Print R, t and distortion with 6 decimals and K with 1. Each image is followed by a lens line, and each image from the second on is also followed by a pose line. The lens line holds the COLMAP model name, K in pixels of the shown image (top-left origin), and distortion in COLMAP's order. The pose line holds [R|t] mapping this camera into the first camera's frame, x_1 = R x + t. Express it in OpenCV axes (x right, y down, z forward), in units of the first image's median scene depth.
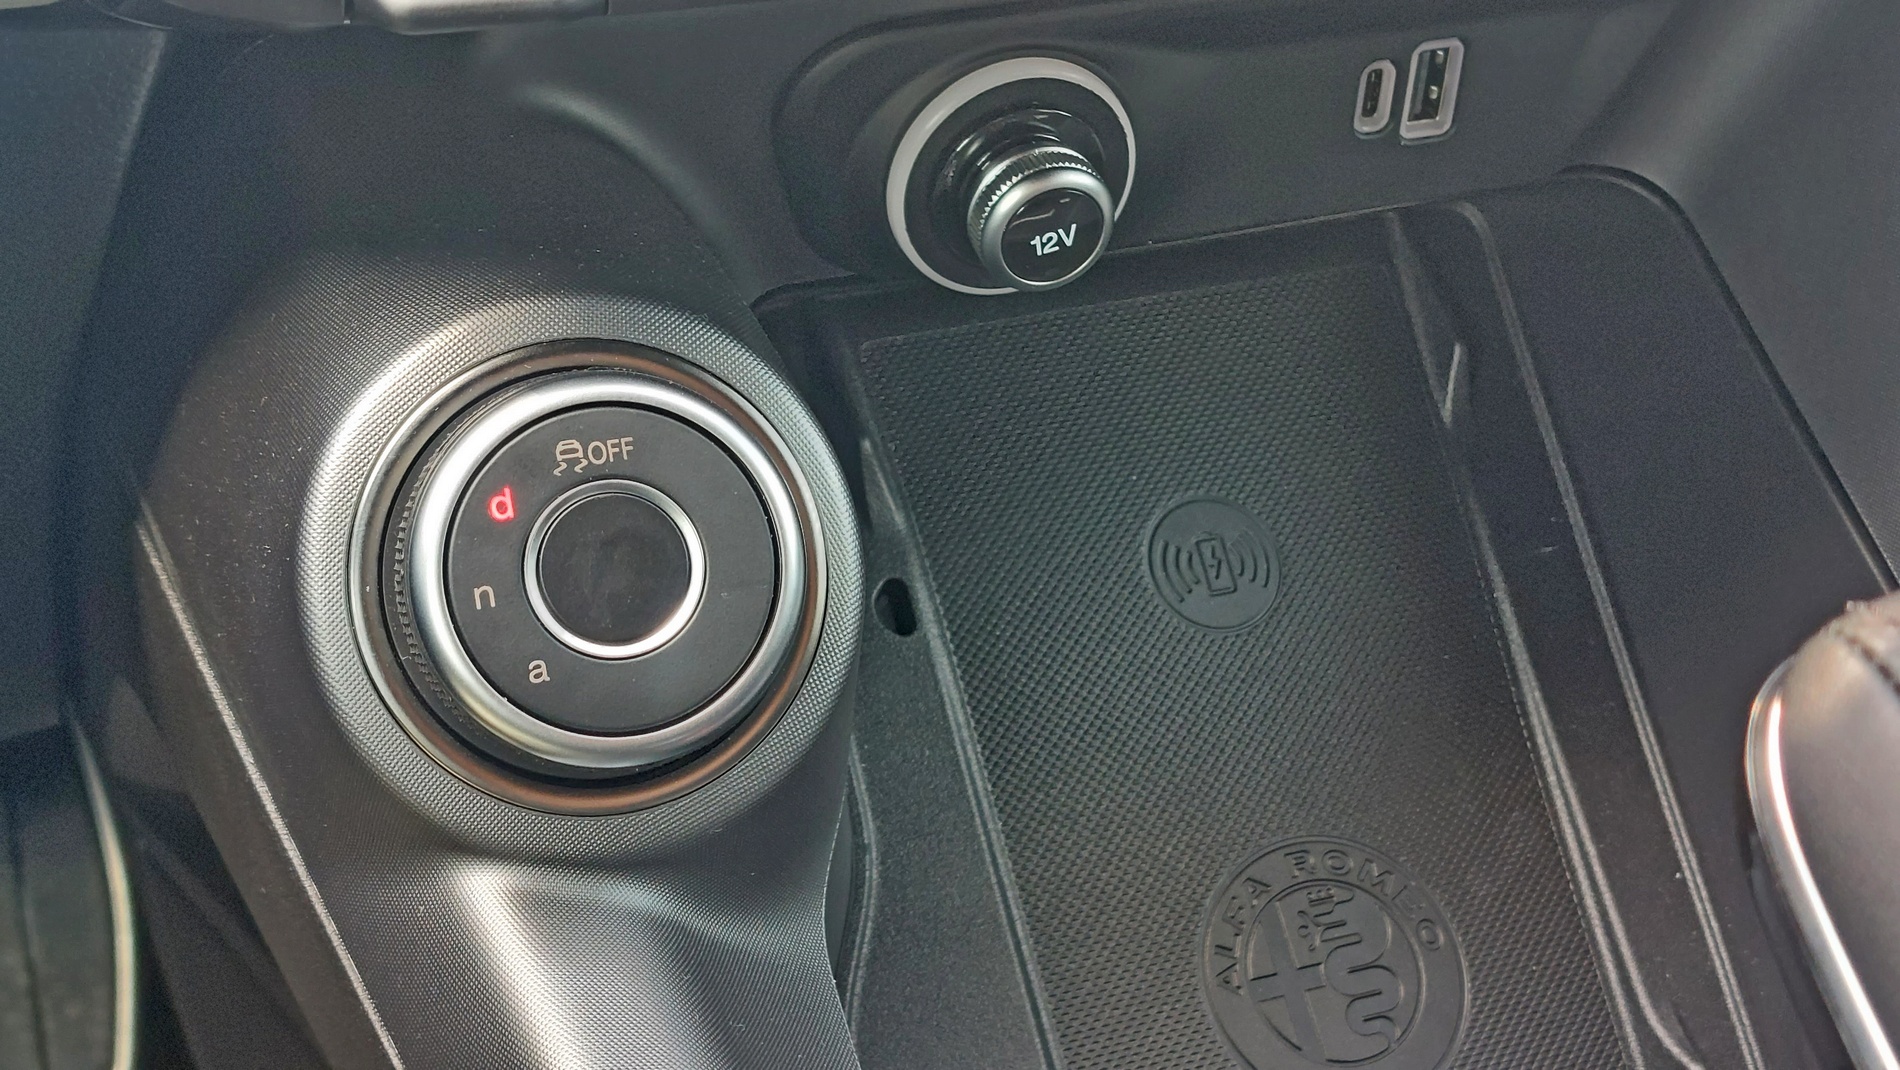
lens RADIAL K [[2796.7, 0, 950.0], [0, 2796.7, 535.0], [0, 0, 1]] dist [0.270393, -0.013058]
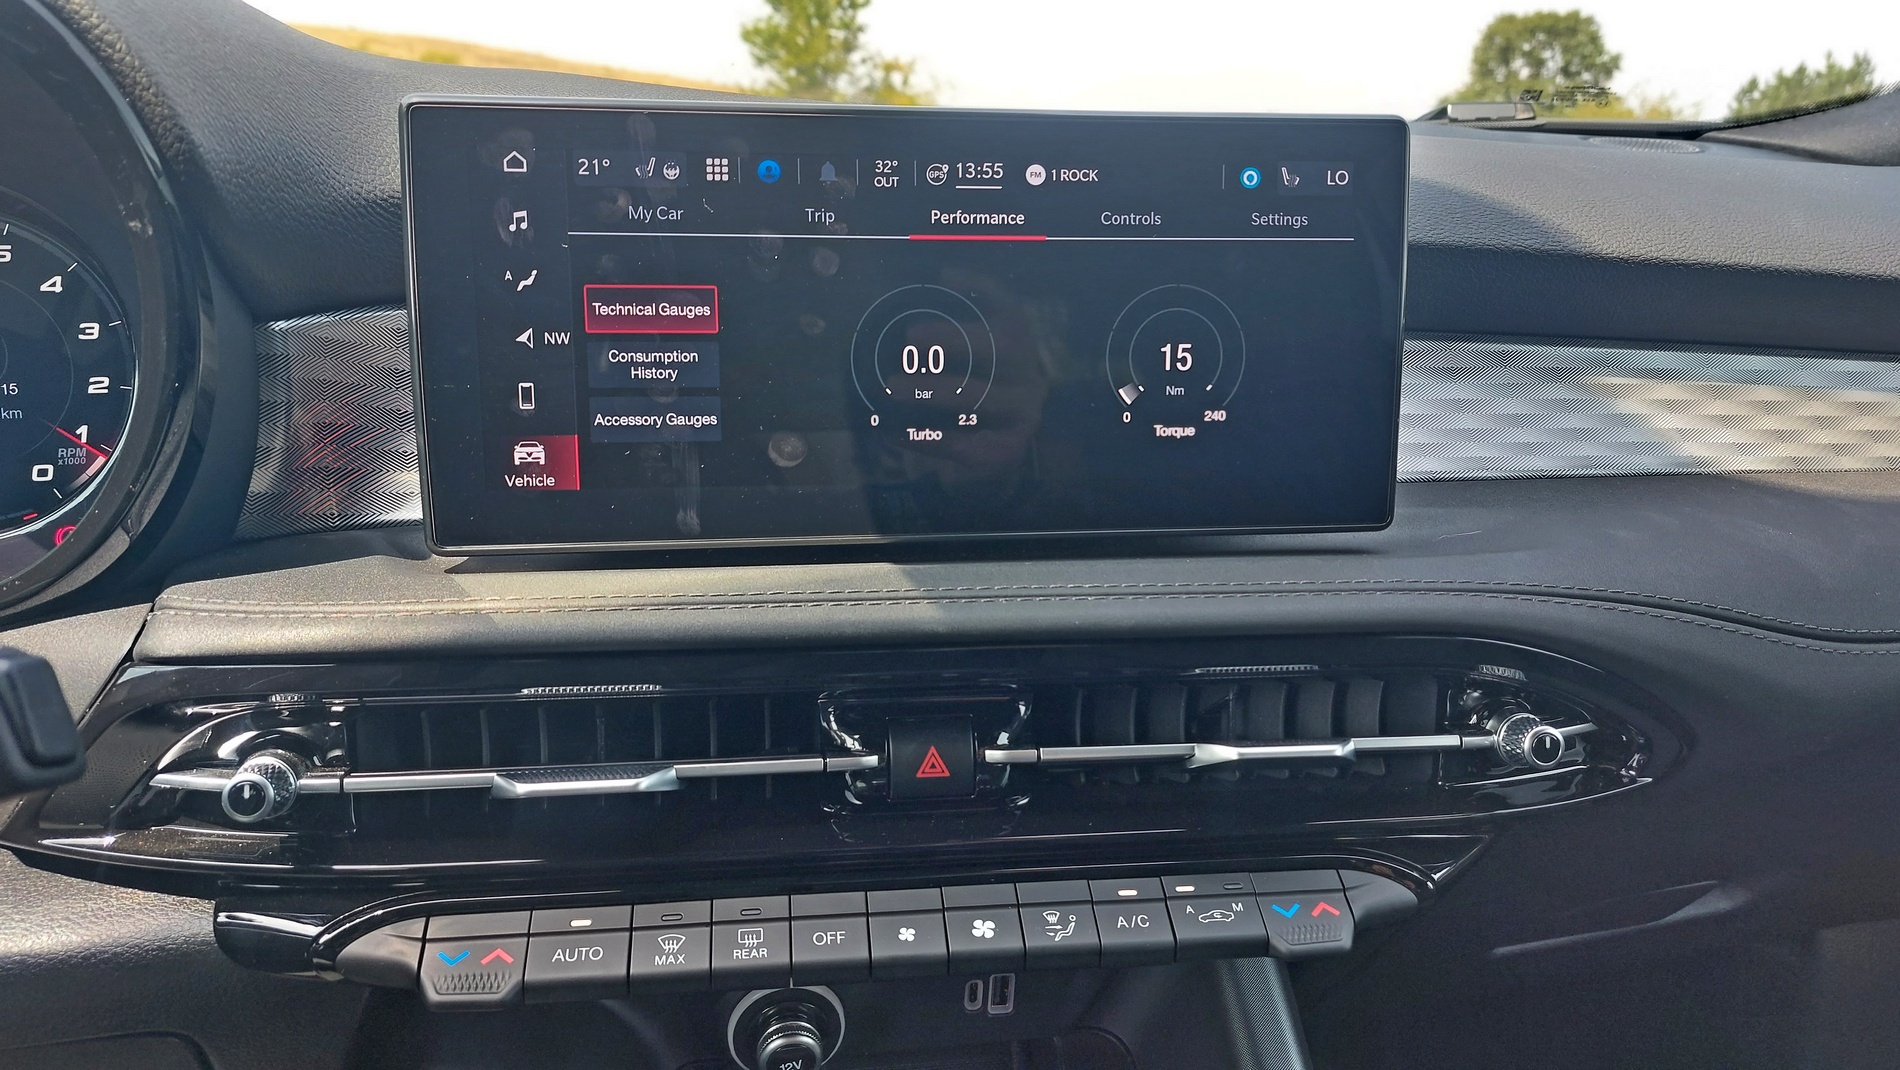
lens RADIAL K [[1440.2, 0, 974.2], [0, 1440.2, 524.2], [0, 0, 1]] dist [0.075074, -0.110956]
pose [[0.991760, 0.068884, -0.108014, 0.276284], [-0.099061, 0.946982, -0.305635, -0.174602], [0.081234, 0.313817, 0.946002, -0.208636]]
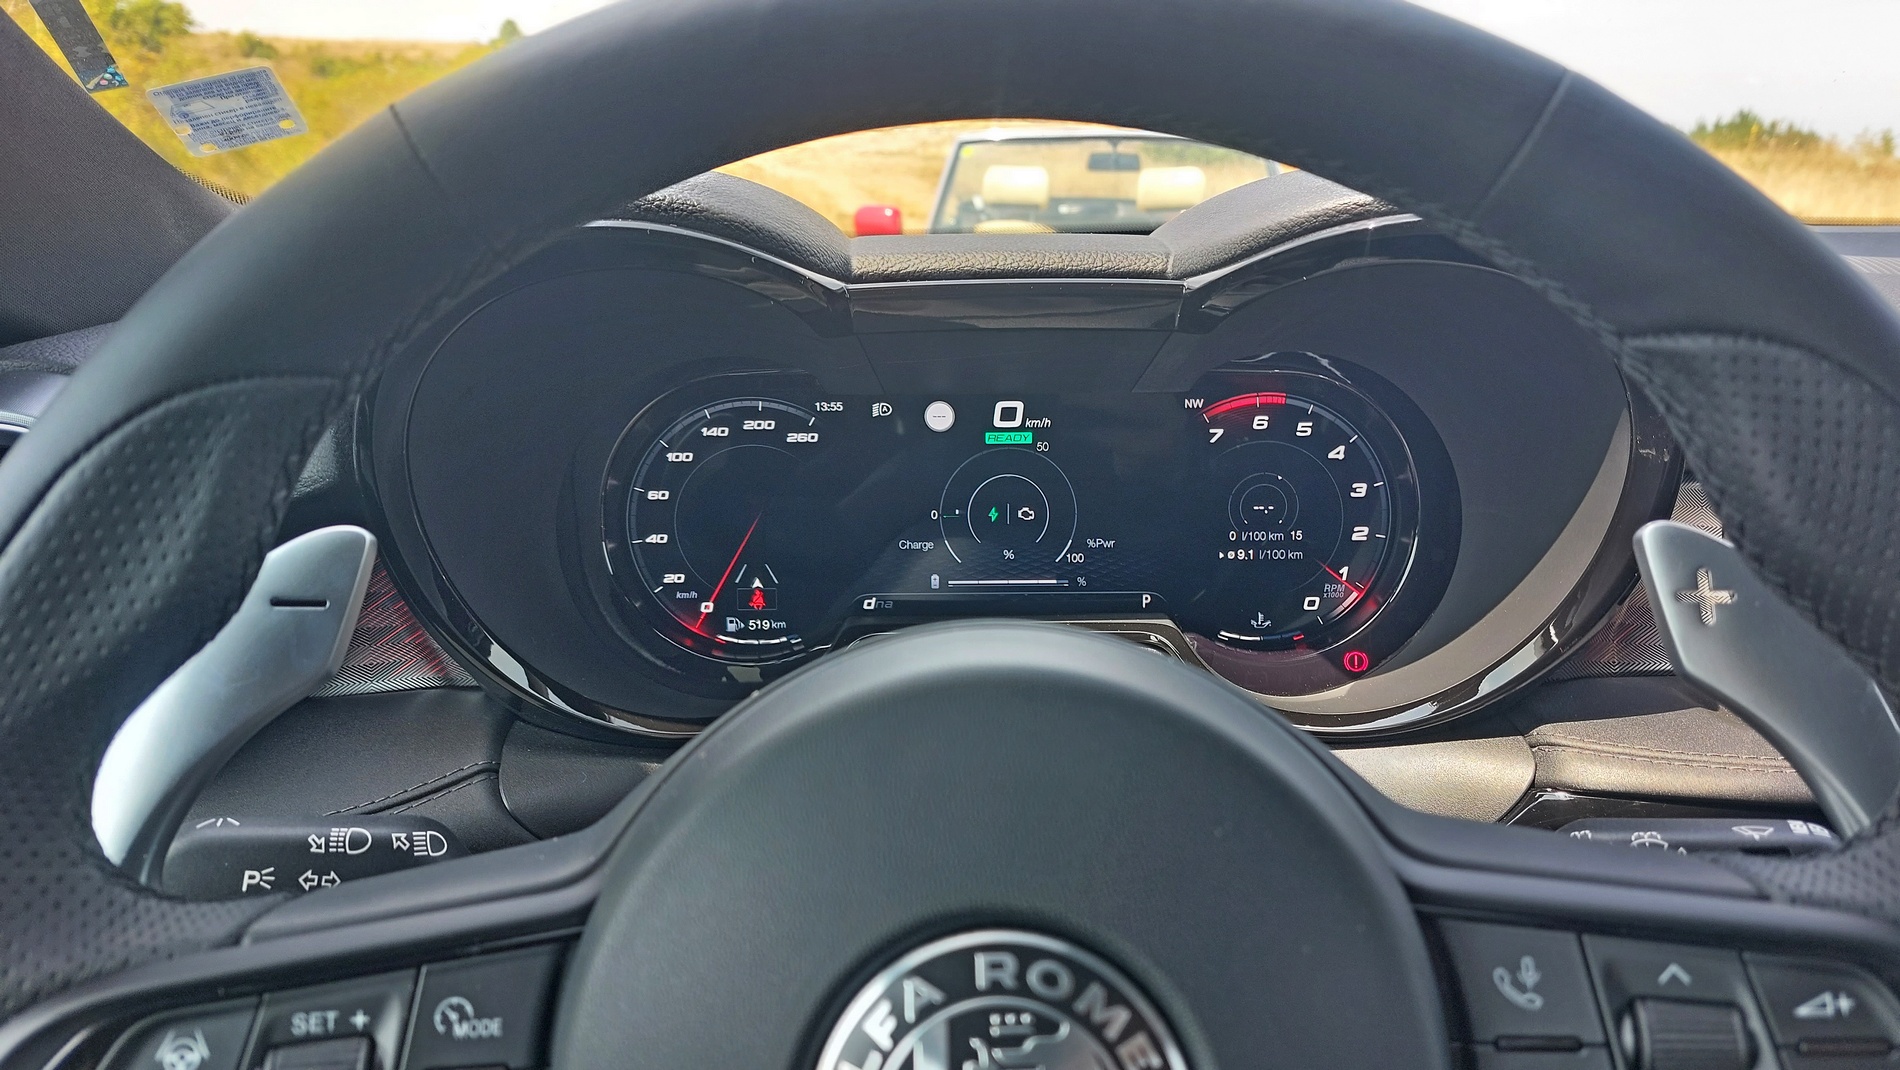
lens RADIAL K [[1457.5, 0, 971.0], [0, 1457.5, 534.6], [0, 0, 1]] dist [0.064584, -0.115096]
pose [[0.920411, 0.113309, -0.374172, -0.367059], [-0.224707, 0.936518, -0.269147, -0.096059], [0.319922, 0.331805, 0.887443, -0.587524]]
